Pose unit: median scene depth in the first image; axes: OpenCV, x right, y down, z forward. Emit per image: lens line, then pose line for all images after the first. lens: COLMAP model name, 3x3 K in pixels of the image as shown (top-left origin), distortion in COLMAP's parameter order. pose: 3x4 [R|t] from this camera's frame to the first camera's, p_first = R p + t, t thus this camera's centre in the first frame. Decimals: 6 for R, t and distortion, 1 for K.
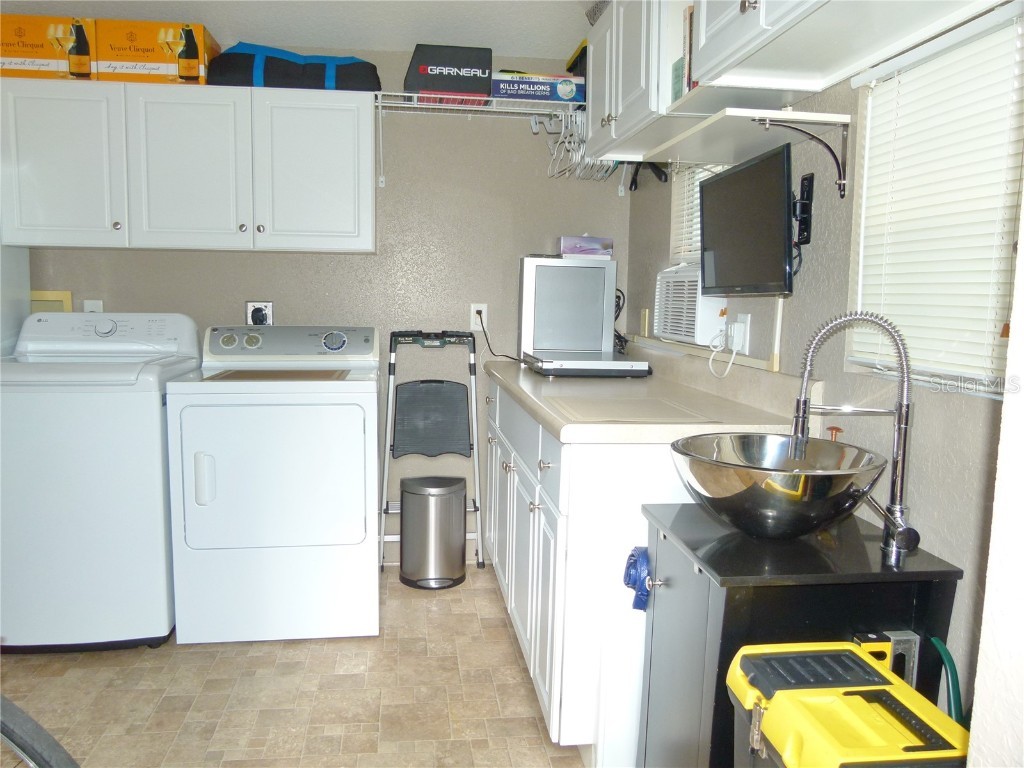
lens RADIAL K [[769.3, 0, 503.3], [0, 769.3, 384.0], [0, 0, 1]] dist [-0.045056, 0.043214]
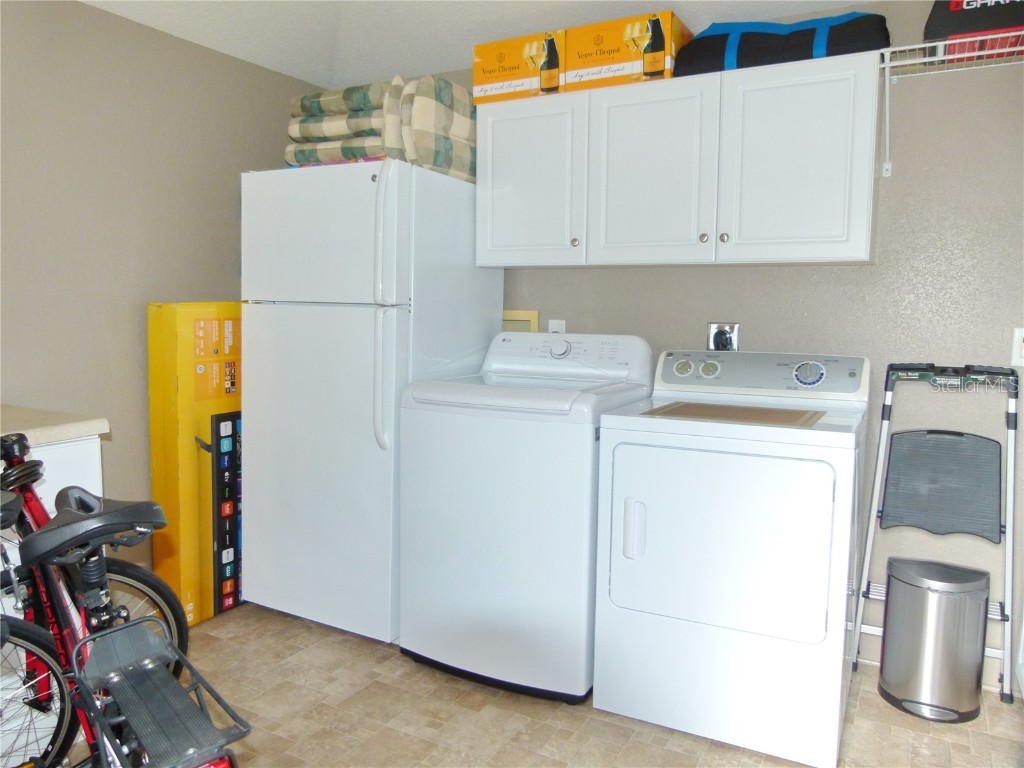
lens RADIAL K [[769.3, 0, 503.3], [0, 769.3, 384.0], [0, 0, 1]] dist [-0.045056, 0.043214]
pose [[0.804879, 0.053691, -0.591005, -0.004767], [-0.066514, 0.997785, 0.000062, -0.023748], [0.589700, 0.039261, 0.806668, 0.168817]]
